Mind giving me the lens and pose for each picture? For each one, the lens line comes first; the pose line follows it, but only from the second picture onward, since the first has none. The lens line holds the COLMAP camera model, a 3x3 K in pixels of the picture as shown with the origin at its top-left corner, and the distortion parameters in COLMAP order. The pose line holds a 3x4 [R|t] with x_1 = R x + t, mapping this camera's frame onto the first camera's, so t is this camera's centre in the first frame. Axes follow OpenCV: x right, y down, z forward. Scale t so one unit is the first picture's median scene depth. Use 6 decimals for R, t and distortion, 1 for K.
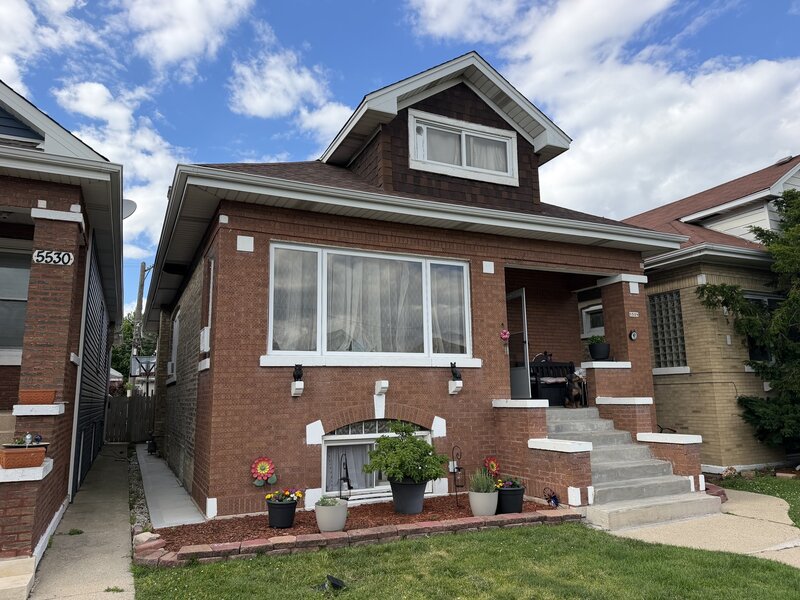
lens RADIAL K [[556.2, 0, 393.2], [0, 556.2, 300.8], [0, 0, 1]] dist [0.111961, -0.189382]
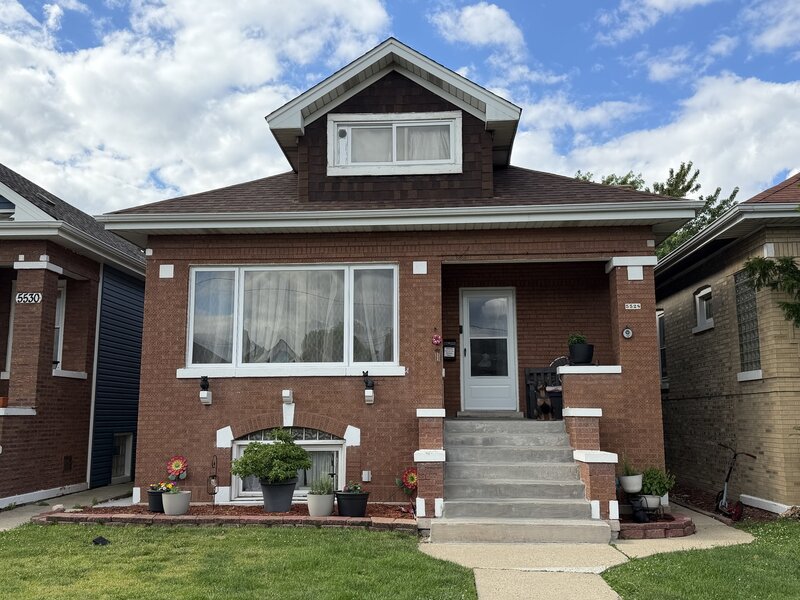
lens RADIAL K [[756.3, 0, 395.2], [0, 756.3, 298.9], [0, 0, 1]] dist [0.134207, -0.254722]
pose [[0.879881, -0.059048, -0.471512, 0.784898], [0.069525, 0.997569, 0.004814, -0.018445], [0.470081, -0.037017, 0.881847, -0.142770]]
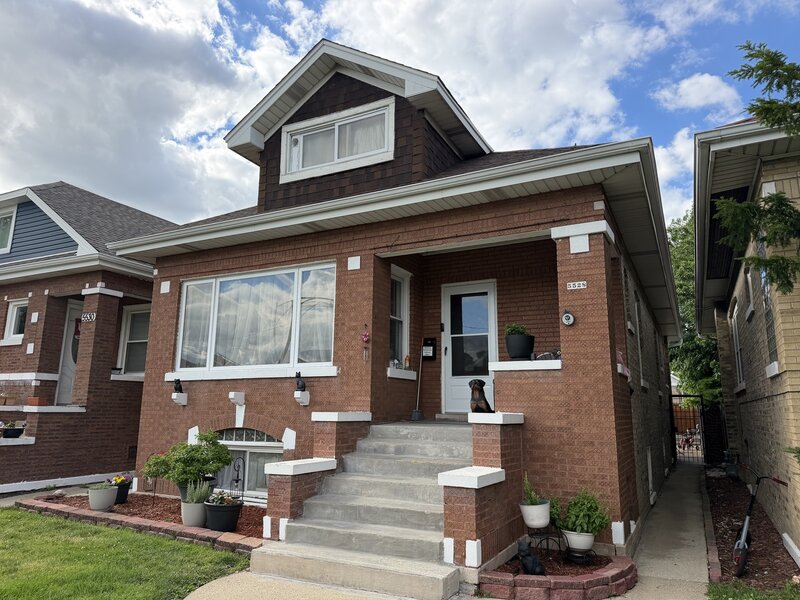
lens RADIAL K [[561.6, 0, 400.8], [0, 561.6, 296.7], [0, 0, 1]] dist [0.087447, -0.140327]
pose [[0.611622, -0.134514, -0.779631, 0.984230], [0.115394, 0.990069, -0.080296, 0.080126], [0.782689, -0.040855, 0.621070, 0.539569]]
